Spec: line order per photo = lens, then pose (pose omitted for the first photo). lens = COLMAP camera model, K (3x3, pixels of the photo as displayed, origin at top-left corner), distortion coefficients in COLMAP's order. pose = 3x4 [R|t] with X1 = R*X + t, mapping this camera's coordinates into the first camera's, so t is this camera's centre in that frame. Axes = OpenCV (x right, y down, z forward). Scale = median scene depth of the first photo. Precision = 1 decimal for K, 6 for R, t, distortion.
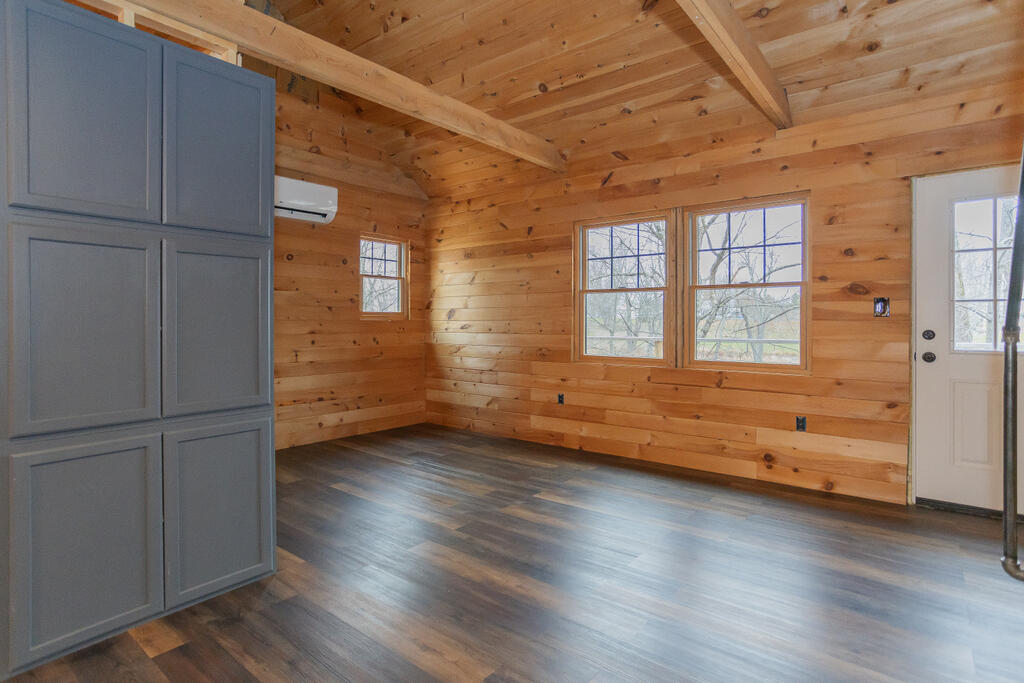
lens RADIAL K [[497.8, 0, 504.4], [0, 497.8, 347.8], [0, 0, 1]] dist [-0.012616, 0.013764]
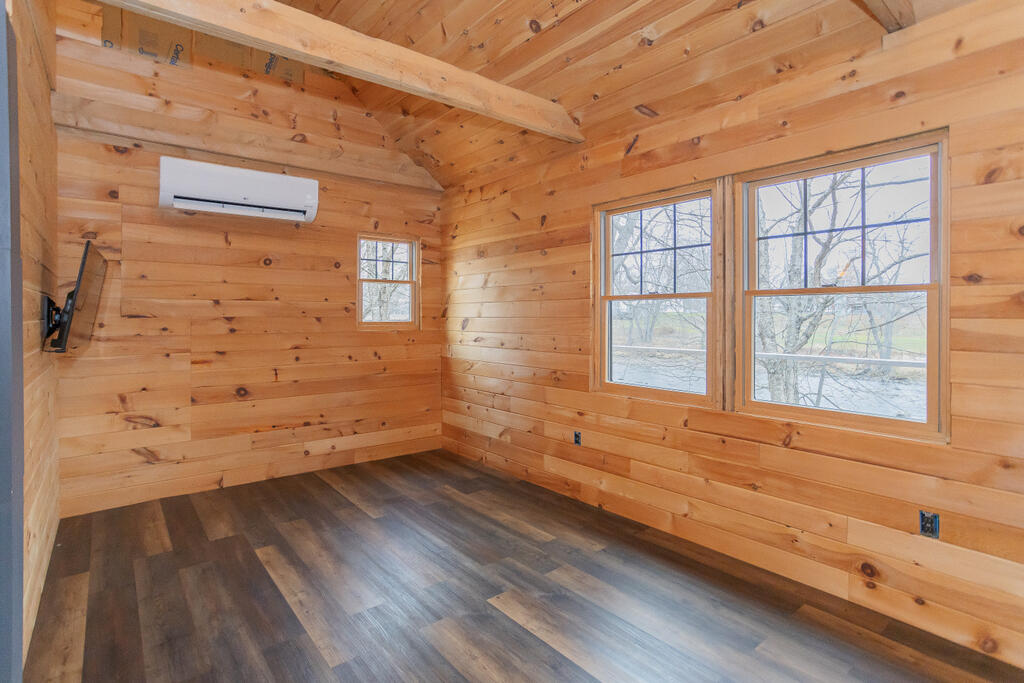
lens RADIAL K [[497.8, 0, 506.8], [0, 497.8, 342.0], [0, 0, 1]] dist [-0.012616, 0.013764]
pose [[0.983036, 0.003243, -0.183382, 0.159544], [-0.003976, 0.999986, -0.003627, -0.045648], [0.183368, 0.004295, 0.983035, 0.245192]]
